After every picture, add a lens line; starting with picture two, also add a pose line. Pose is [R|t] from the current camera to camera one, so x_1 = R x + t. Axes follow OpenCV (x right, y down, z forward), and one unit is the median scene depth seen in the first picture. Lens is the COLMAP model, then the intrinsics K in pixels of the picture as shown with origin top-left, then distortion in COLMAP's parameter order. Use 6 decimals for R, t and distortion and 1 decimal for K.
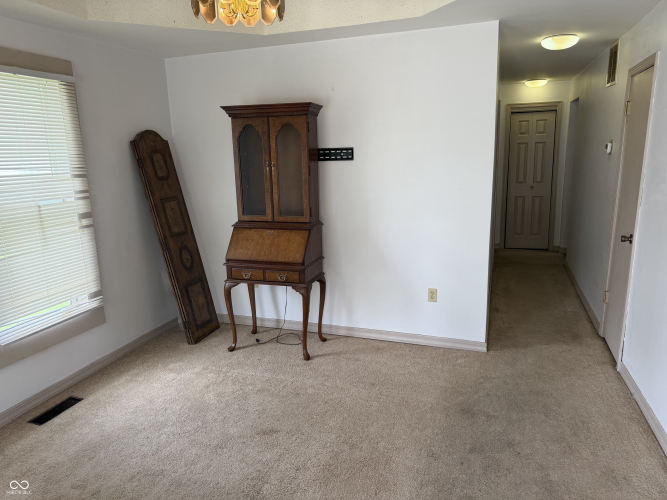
lens RADIAL K [[465.5, 0, 333.5], [0, 465.5, 250.0], [0, 0, 1]] dist [0.081746, -0.142257]
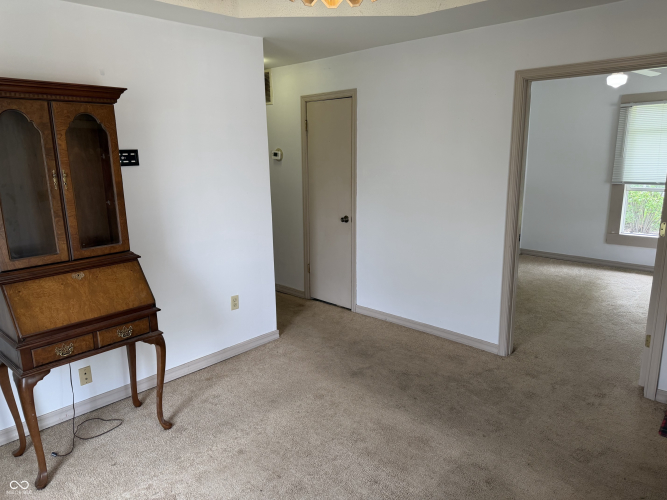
lens RADIAL K [[465.5, 0, 333.5], [0, 465.5, 250.0], [0, 0, 1]] dist [0.081746, -0.142257]
pose [[0.407170, -0.173982, 0.896629, -0.583247], [0.198259, 0.975119, 0.099180, -0.068931], [-0.891575, 0.137381, 0.431533, 0.393989]]
